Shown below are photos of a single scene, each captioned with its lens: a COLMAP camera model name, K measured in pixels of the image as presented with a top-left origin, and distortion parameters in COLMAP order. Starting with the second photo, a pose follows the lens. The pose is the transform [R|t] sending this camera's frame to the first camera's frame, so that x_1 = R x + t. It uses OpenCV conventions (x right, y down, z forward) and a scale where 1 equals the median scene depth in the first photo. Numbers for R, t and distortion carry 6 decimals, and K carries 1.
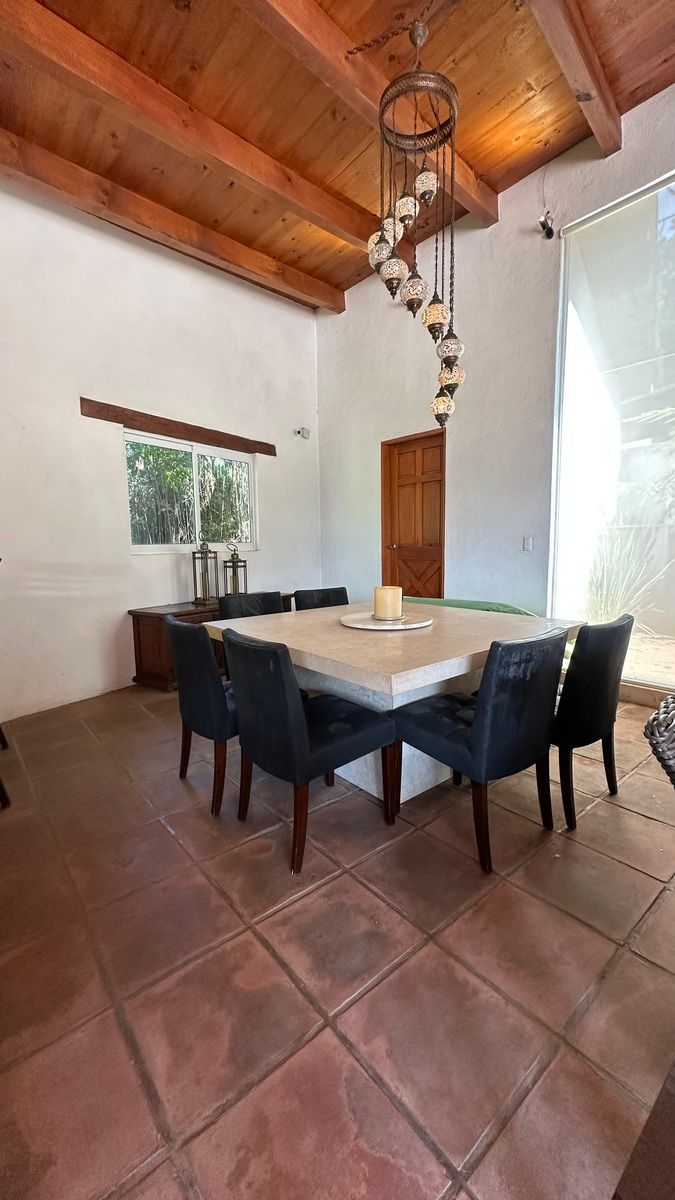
lens RADIAL K [[476.8, 0, 337.2], [0, 476.8, 601.9], [0, 0, 1]] dist [-0.006729, 0.000743]
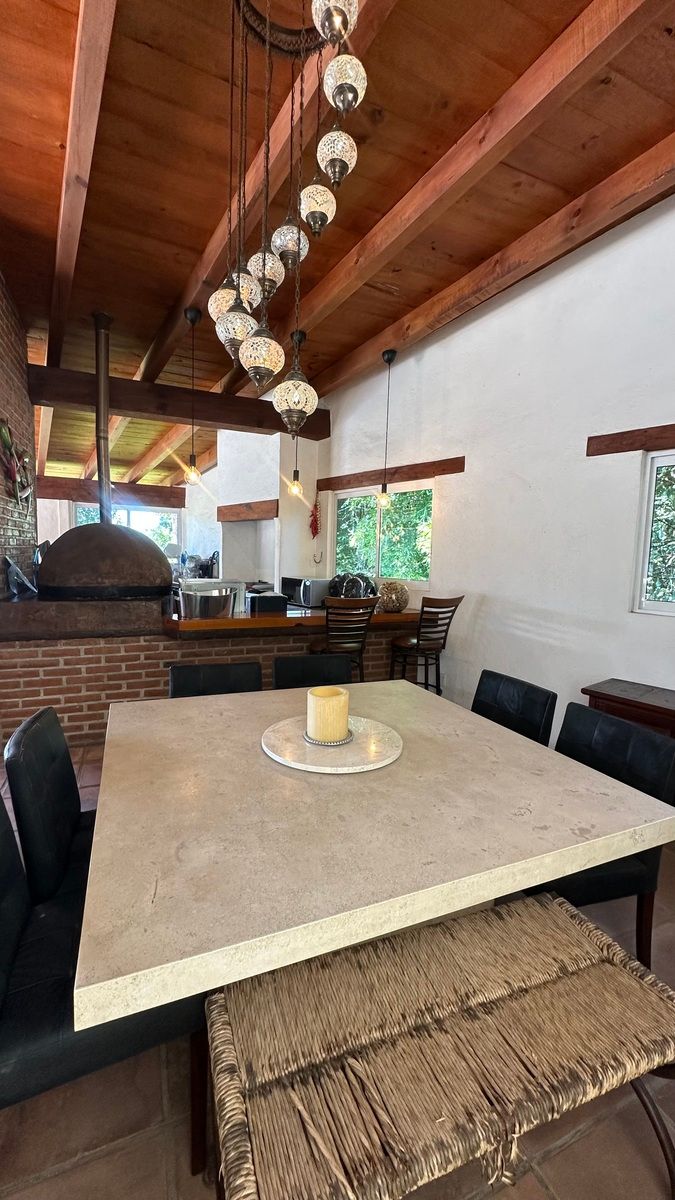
lens RADIAL K [[476.8, 0, 338.2], [0, 476.8, 599.3], [0, 0, 1]] dist [-0.006729, 0.000743]
pose [[-0.282371, 0.089434, -0.955127, 0.507776], [-0.143912, 0.980428, 0.134349, -0.172778], [0.948449, 0.175391, -0.263974, 0.827371]]
